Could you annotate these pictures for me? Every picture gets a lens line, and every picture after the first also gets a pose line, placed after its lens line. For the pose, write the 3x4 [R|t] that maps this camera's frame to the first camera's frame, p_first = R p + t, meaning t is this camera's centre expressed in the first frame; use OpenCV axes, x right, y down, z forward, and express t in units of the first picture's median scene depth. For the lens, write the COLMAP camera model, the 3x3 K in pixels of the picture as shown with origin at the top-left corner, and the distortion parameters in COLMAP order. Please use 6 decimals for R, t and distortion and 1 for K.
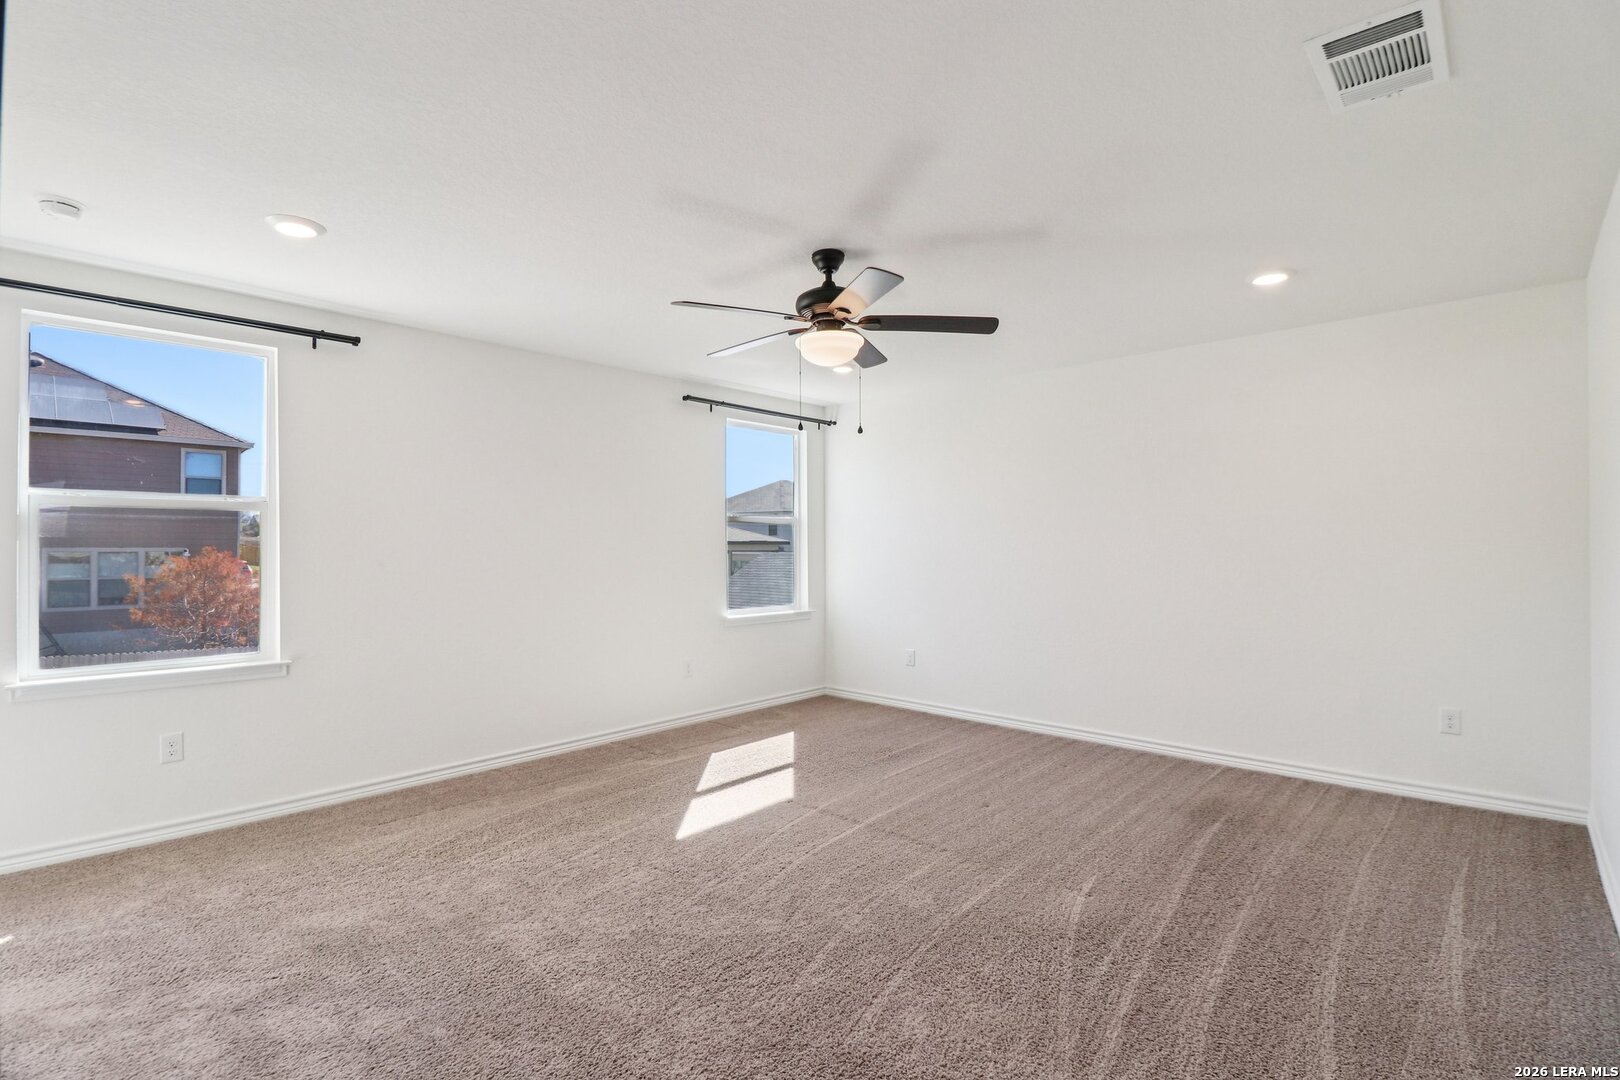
lens RADIAL K [[763.3, 0, 809.6], [0, 763.3, 534.6], [0, 0, 1]] dist [-0.006043, -0.009858]
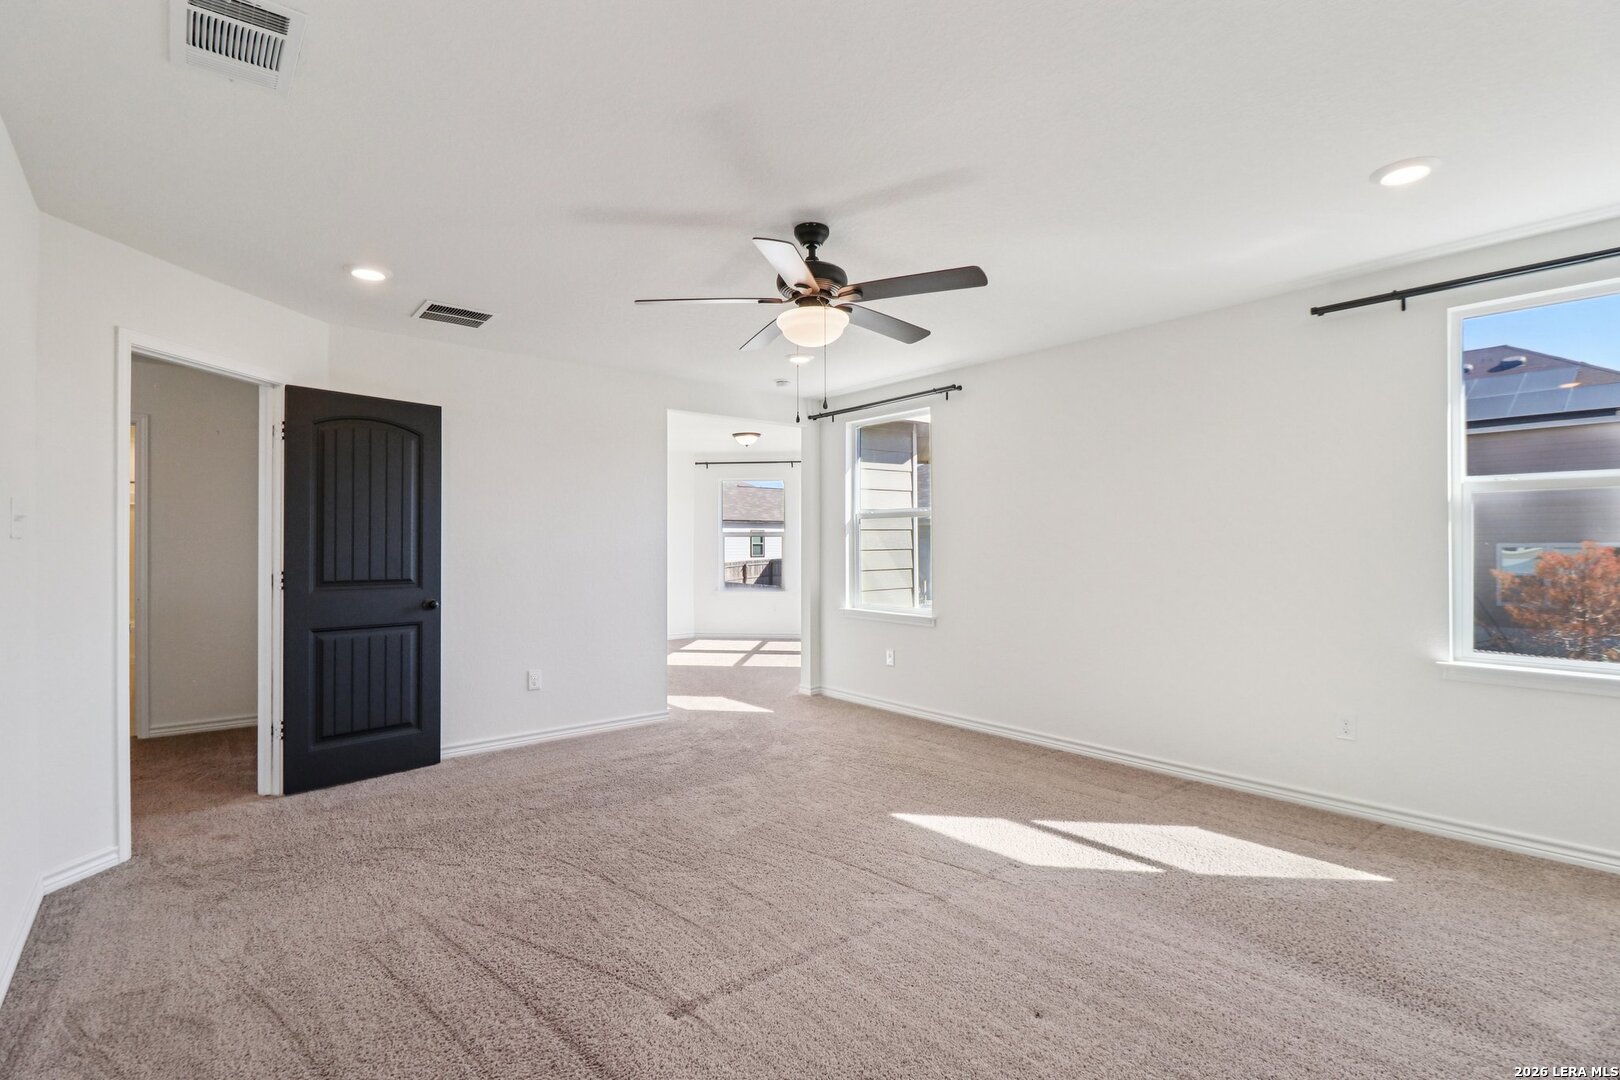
lens RADIAL K [[763.3, 0, 816.7], [0, 763.3, 545.8], [0, 0, 1]] dist [-0.006043, -0.009858]
pose [[-0.127271, 0.009699, -0.991821, 0.571481], [0.015077, 0.999856, 0.007843, 0.007848], [0.991753, -0.013956, -0.127399, 0.662623]]
